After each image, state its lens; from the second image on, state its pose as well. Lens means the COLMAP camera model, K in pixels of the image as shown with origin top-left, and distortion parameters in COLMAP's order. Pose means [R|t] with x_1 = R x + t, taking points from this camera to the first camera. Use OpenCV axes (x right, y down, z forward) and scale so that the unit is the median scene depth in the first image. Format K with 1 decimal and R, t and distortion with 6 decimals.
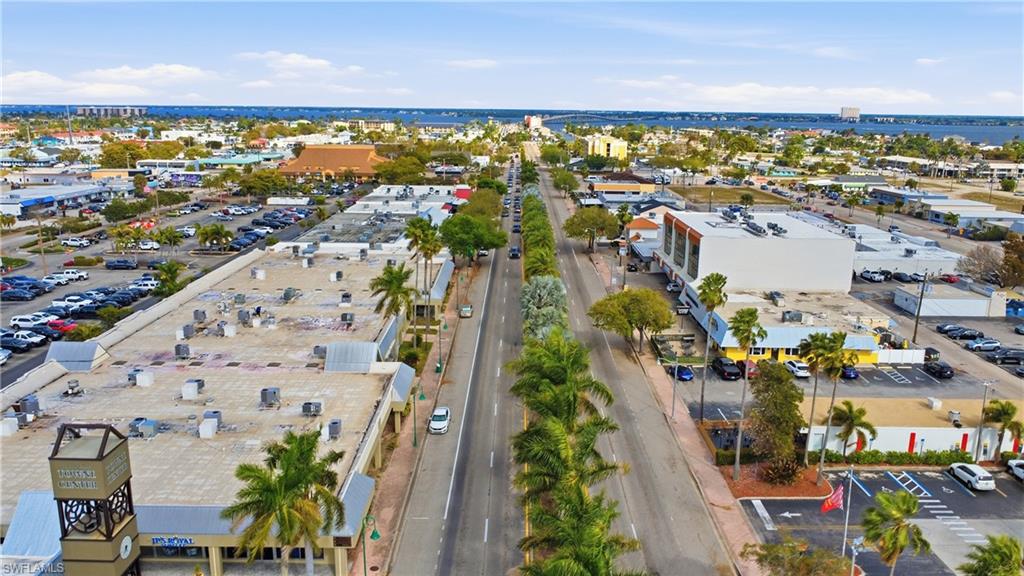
lens RADIAL K [[767.2, 0, 512.0], [0, 767.2, 288.0], [0, 0, 1]] dist [-0.001194, 0.001974]
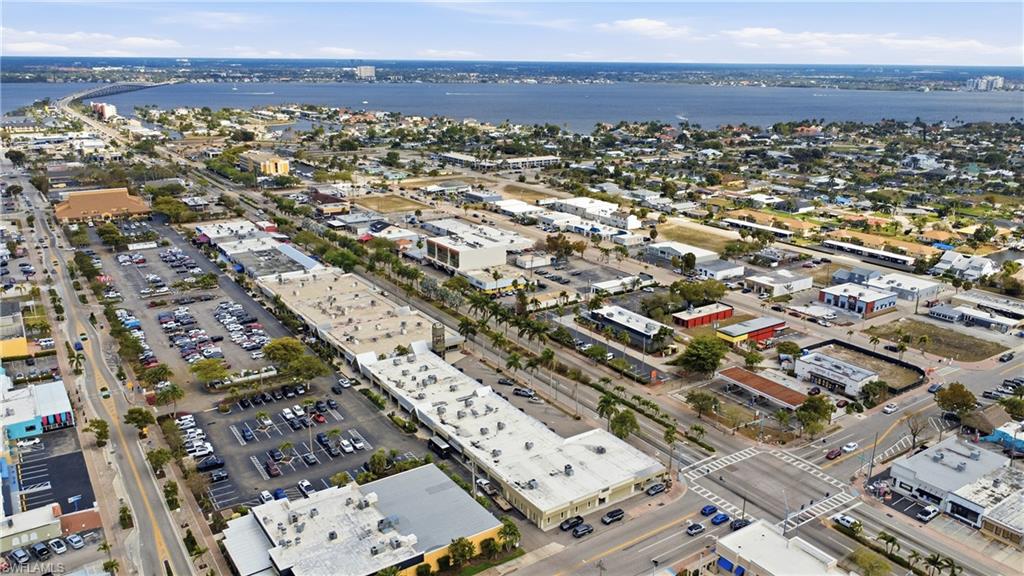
lens RADIAL K [[767.2, 0, 512.0], [0, 767.2, 288.0], [0, 0, 1]] dist [-0.001194, 0.001974]
pose [[0.823856, -0.160416, 0.543625, -0.325524], [0.124682, 0.986912, 0.102270, -0.057489], [-0.552916, -0.016475, 0.833074, -0.405631]]
